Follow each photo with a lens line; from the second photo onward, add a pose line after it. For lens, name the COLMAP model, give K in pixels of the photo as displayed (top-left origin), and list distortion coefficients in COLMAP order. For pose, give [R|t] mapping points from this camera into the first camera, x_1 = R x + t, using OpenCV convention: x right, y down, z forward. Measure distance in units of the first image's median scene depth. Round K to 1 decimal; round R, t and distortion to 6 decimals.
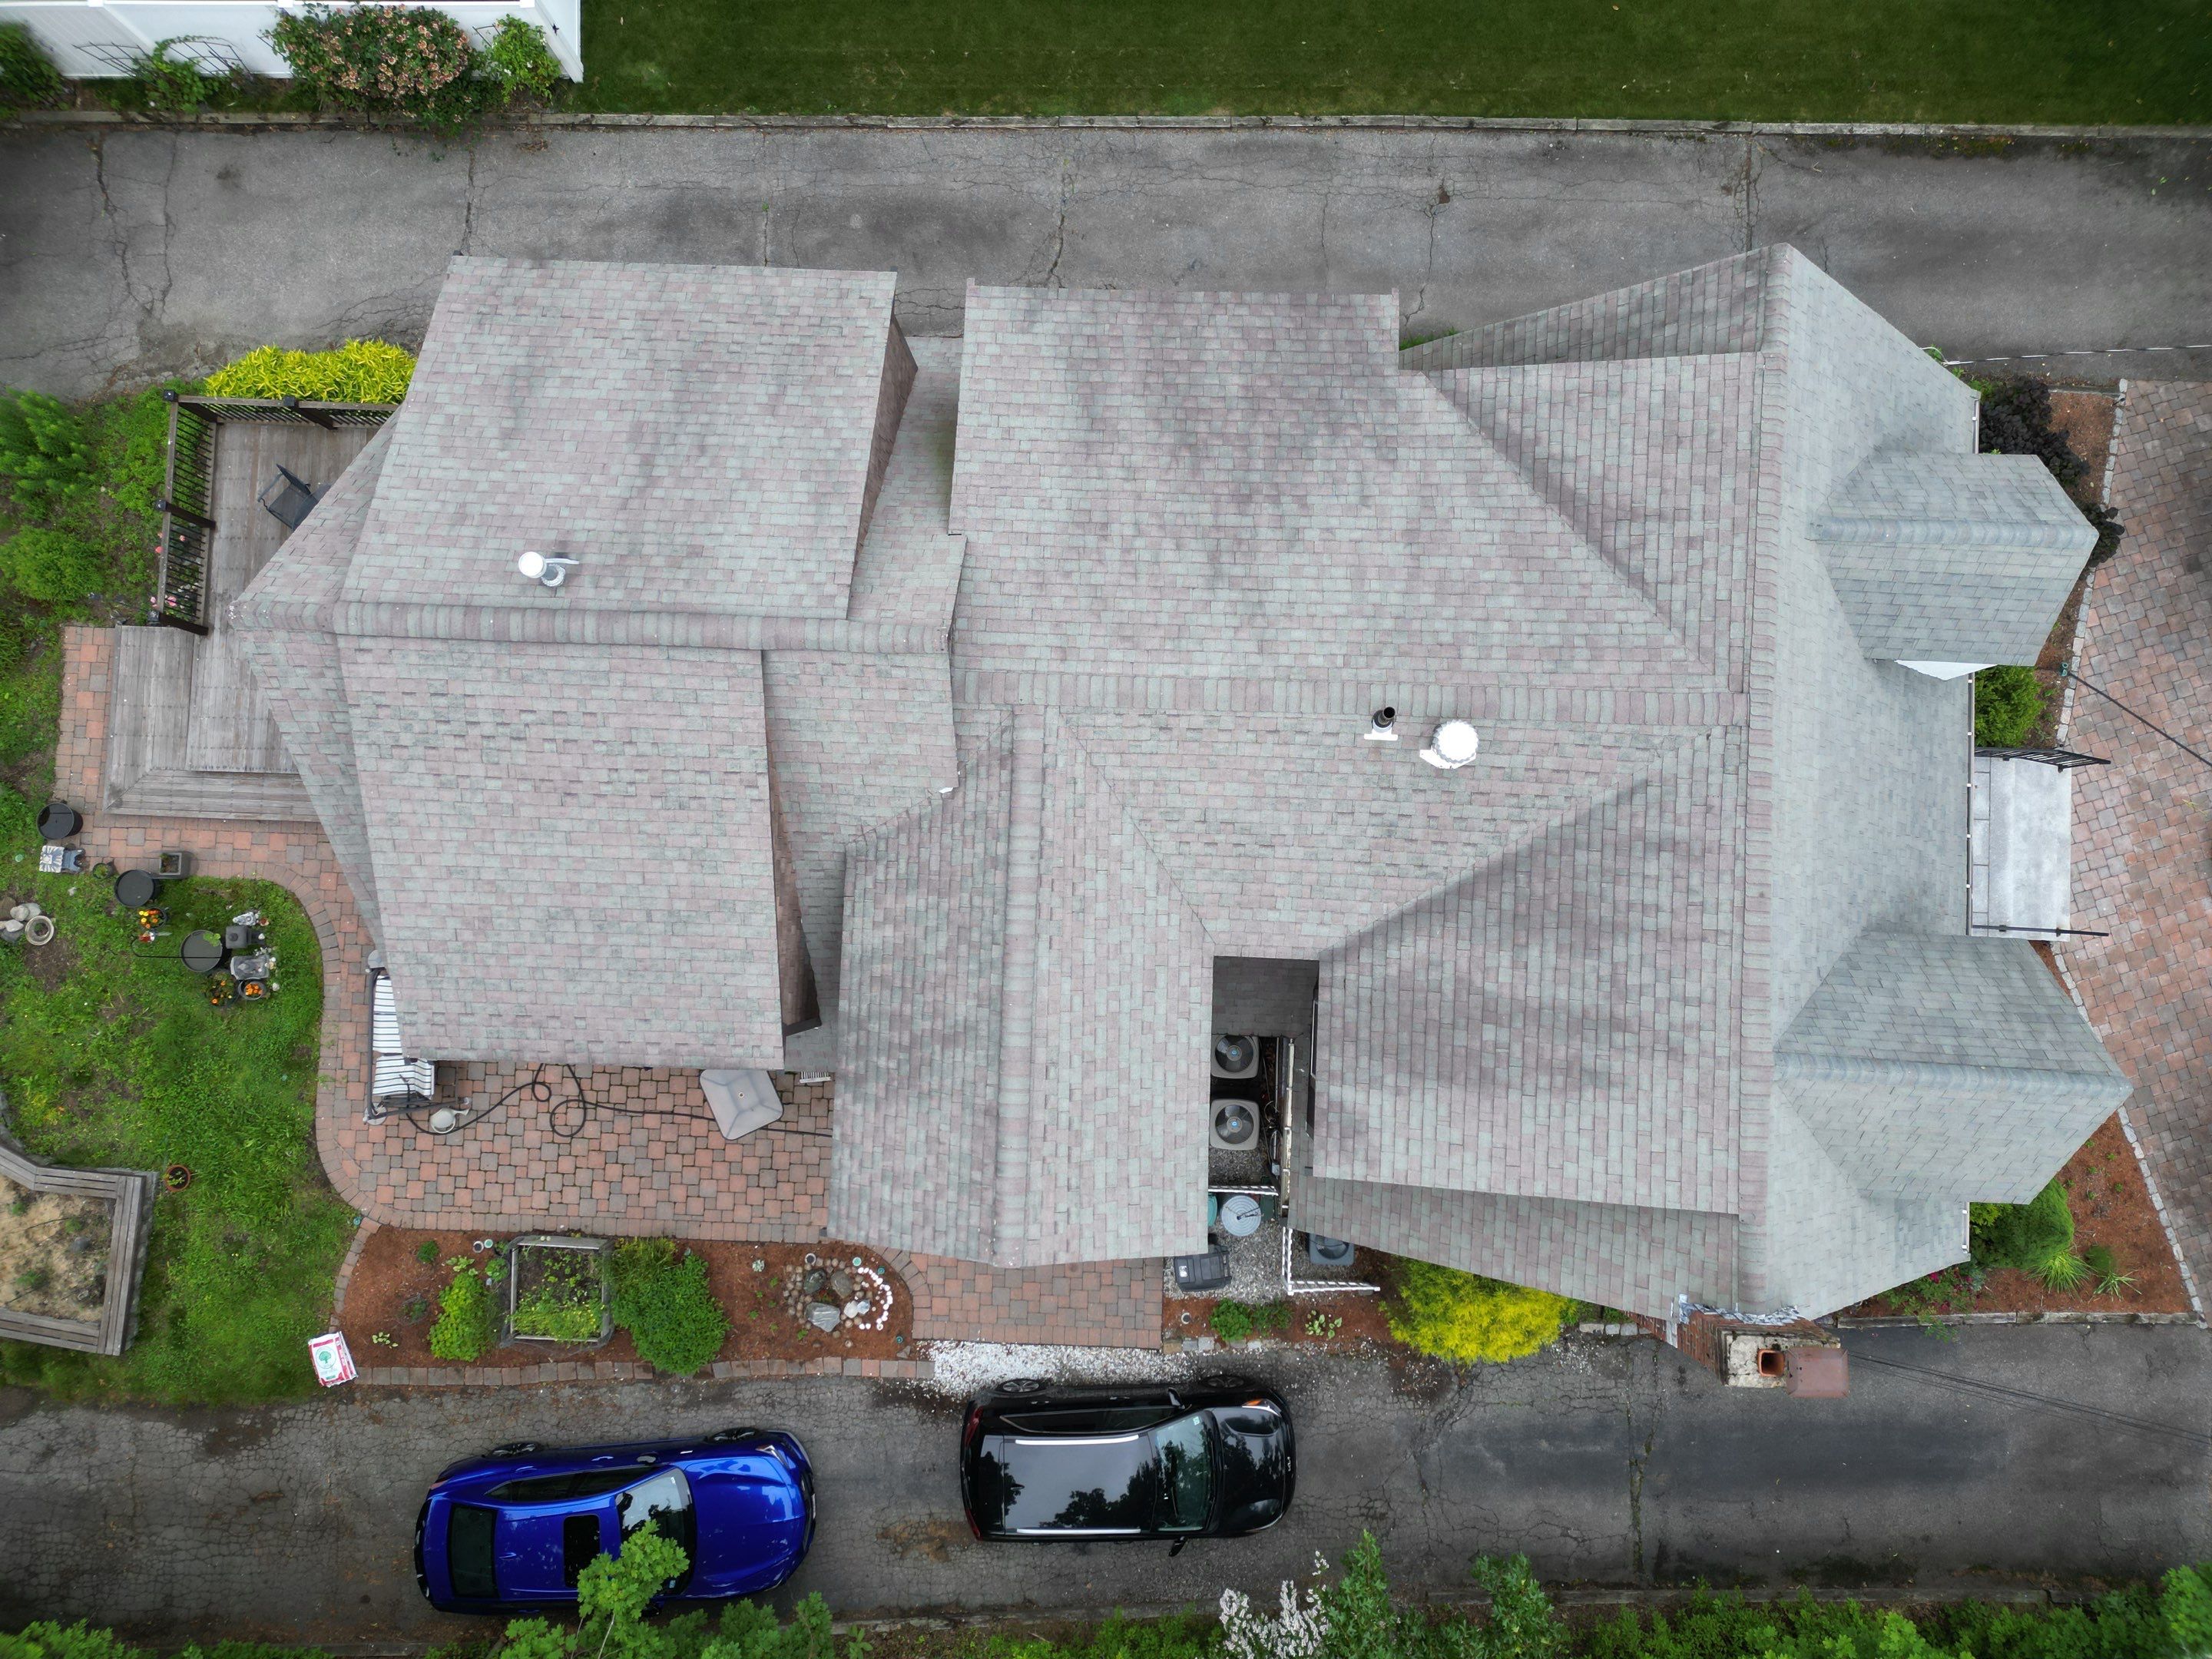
lens RADIAL K [[1551.7, 0, 1103.8], [0, 1551.7, 823.7], [0, 0, 1]] dist [0.072710, -0.068215]
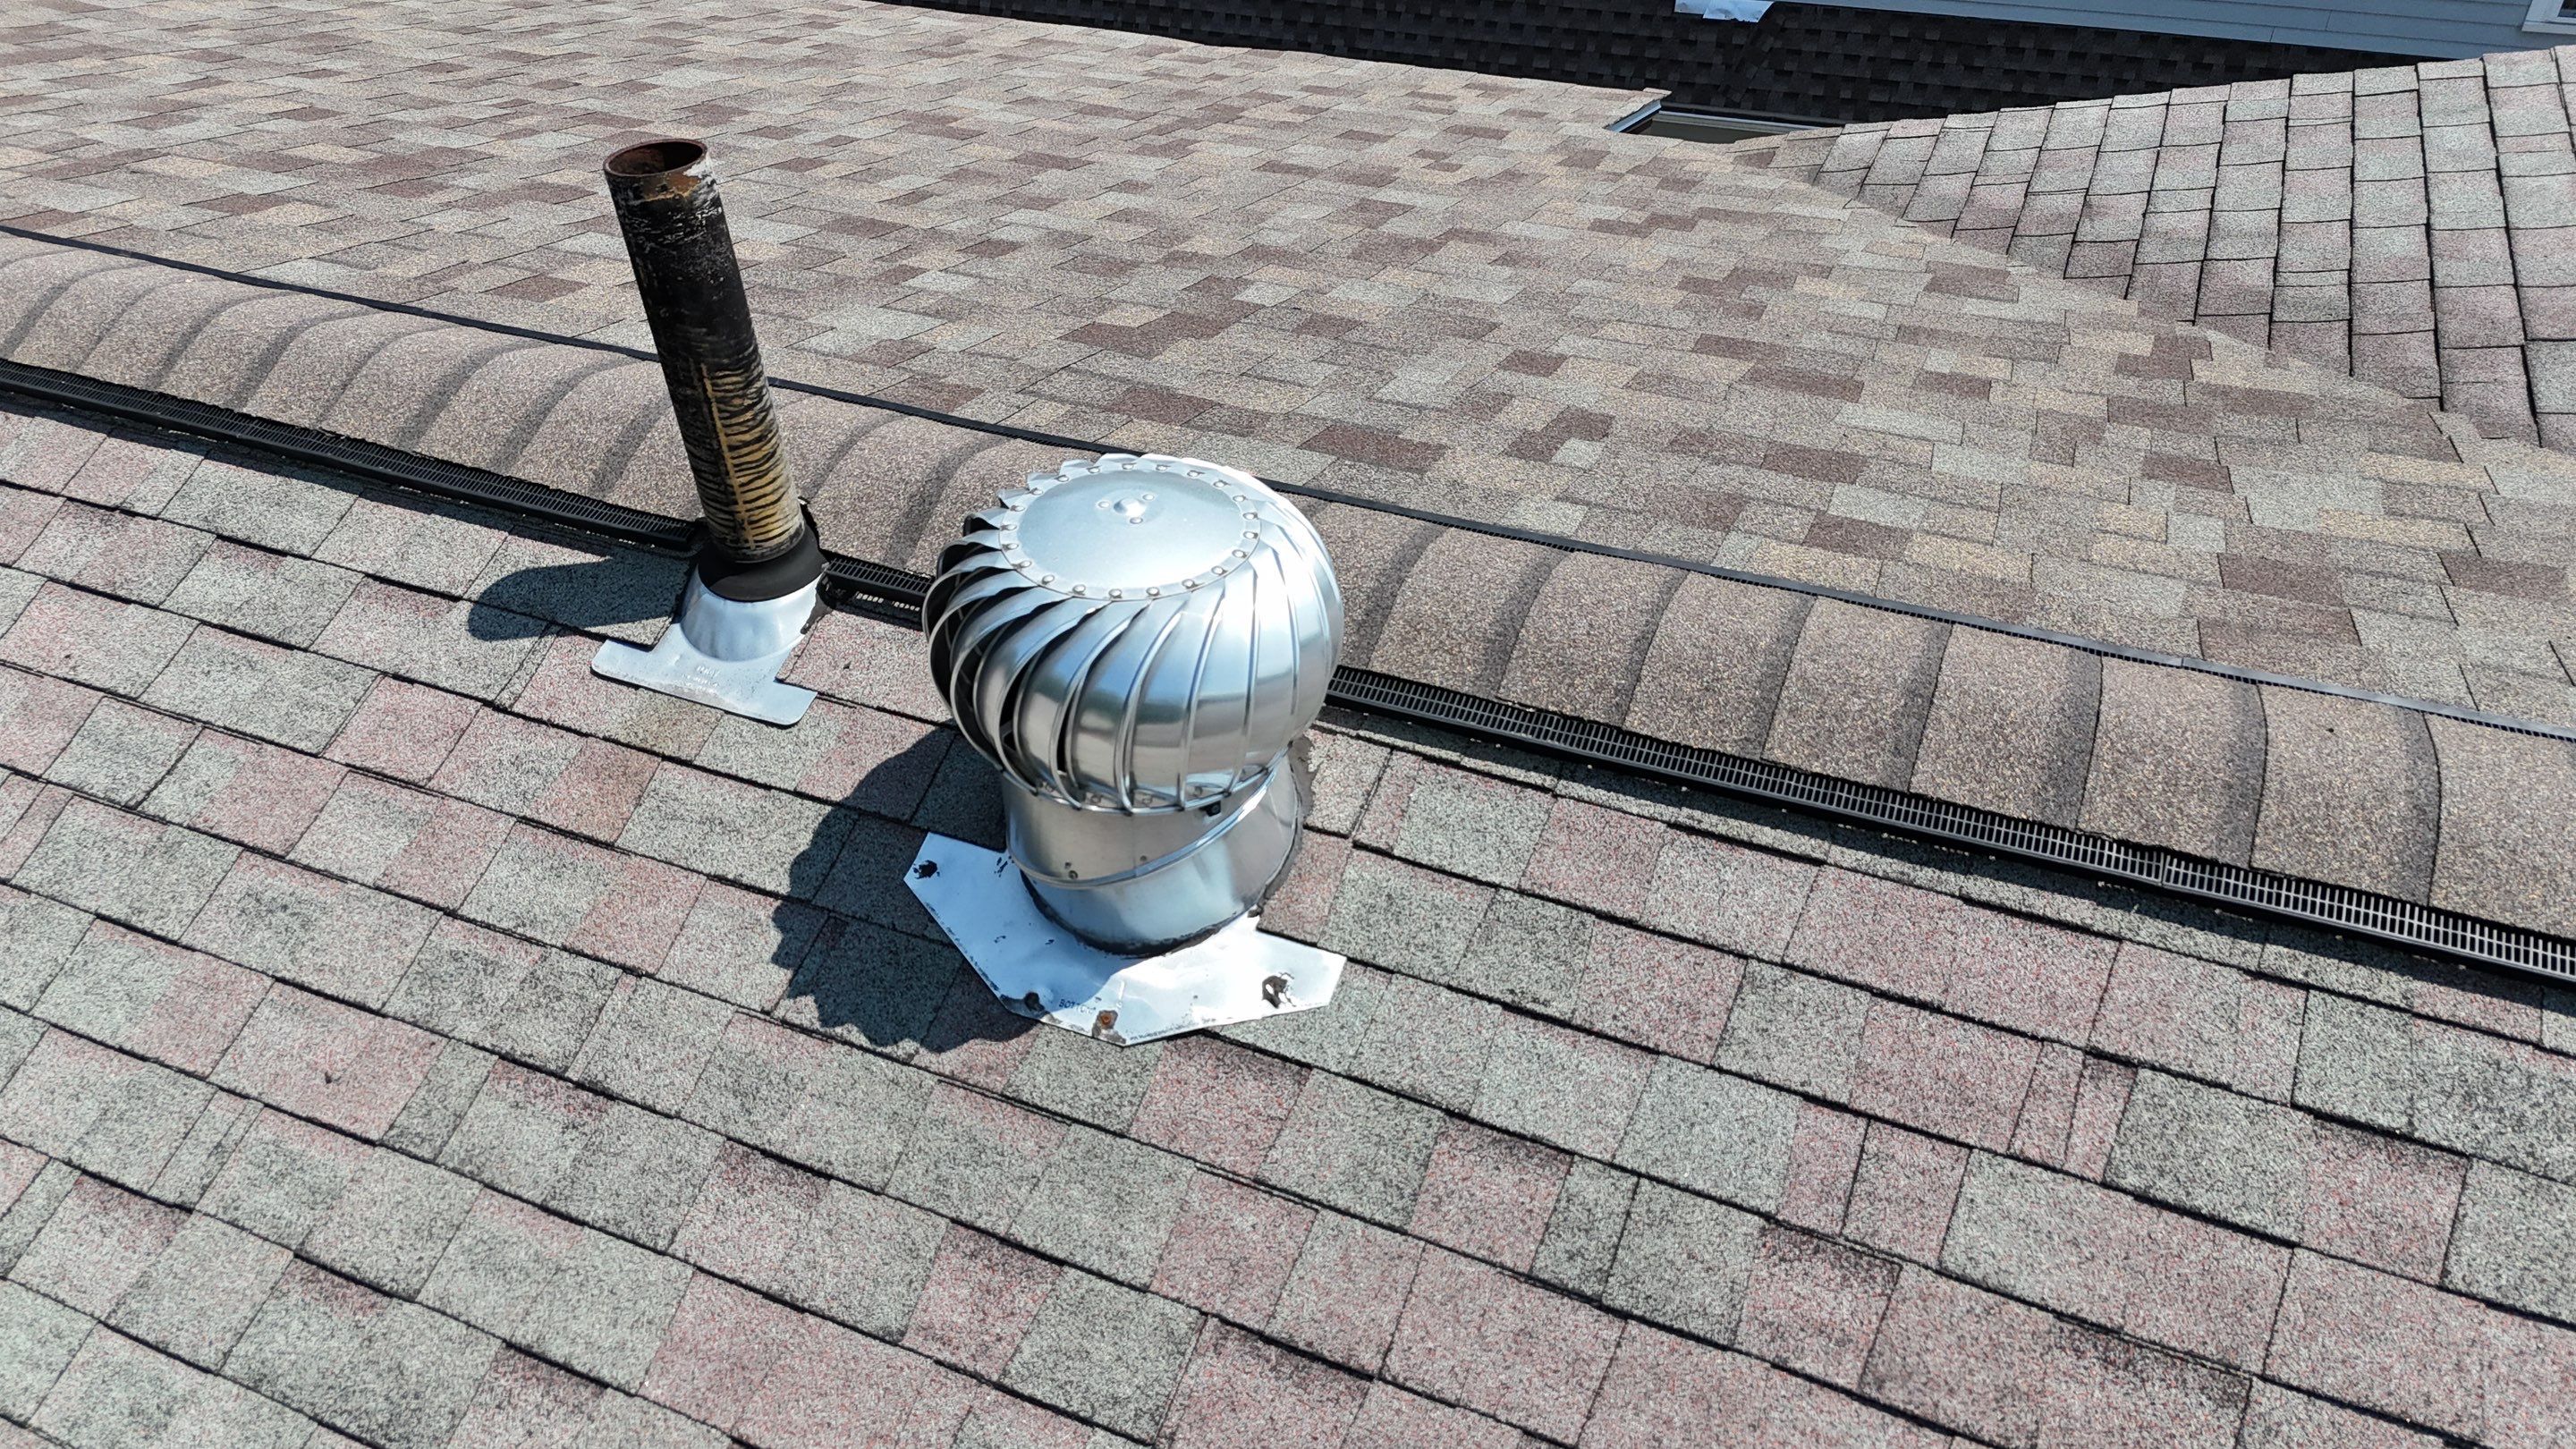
lens RADIAL K [[1902.1, 0, 1281.7], [0, 1902.1, 713.4], [0, 0, 1]] dist [0.067475, -0.060853]
pose [[0.935331, 0.229813, -0.268965, 0.238984], [-0.353754, 0.615639, -0.704164, 0.036739], [0.003759, 0.753774, 0.657123, 0.803974]]
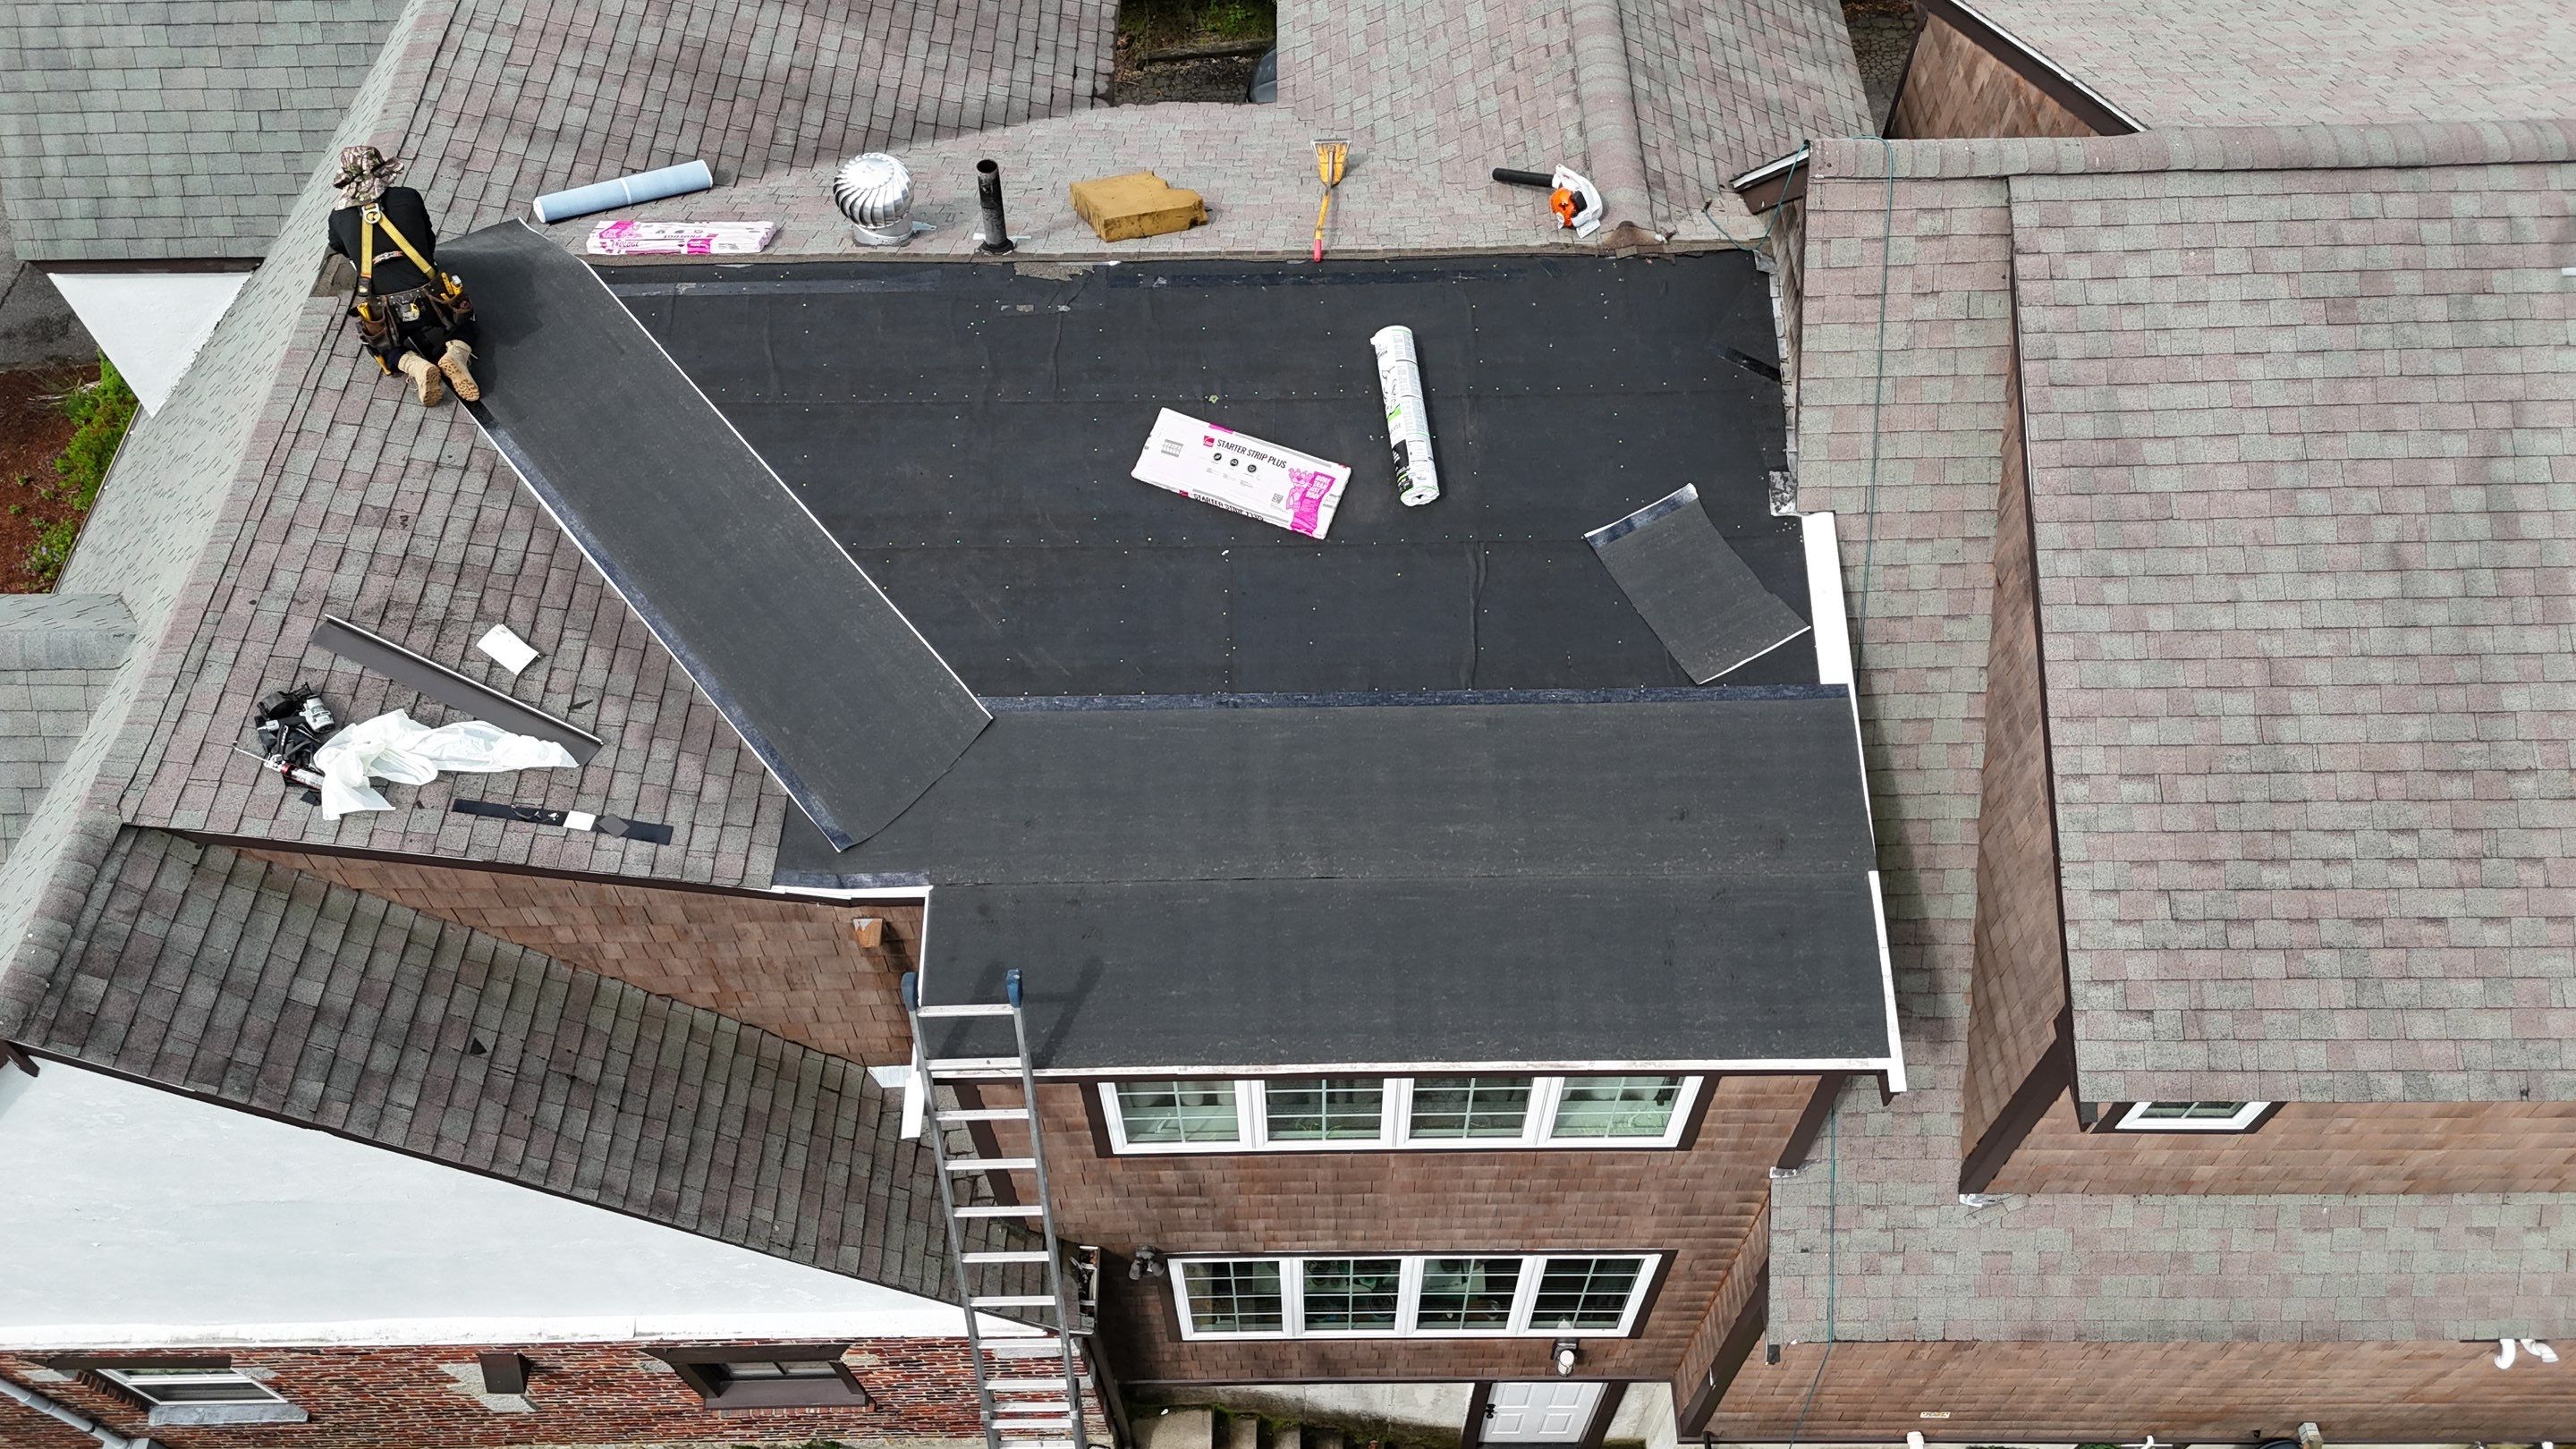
lens RADIAL K [[1891.4, 0, 1301.0], [0, 1891.4, 712.0], [0, 0, 1]] dist [0.054130, -0.043796]
pose [[-0.997828, 0.064775, 0.011996, 0.064087], [-0.043852, -0.789002, 0.612824, -0.560296], [0.049161, 0.610966, 0.790129, 0.502341]]
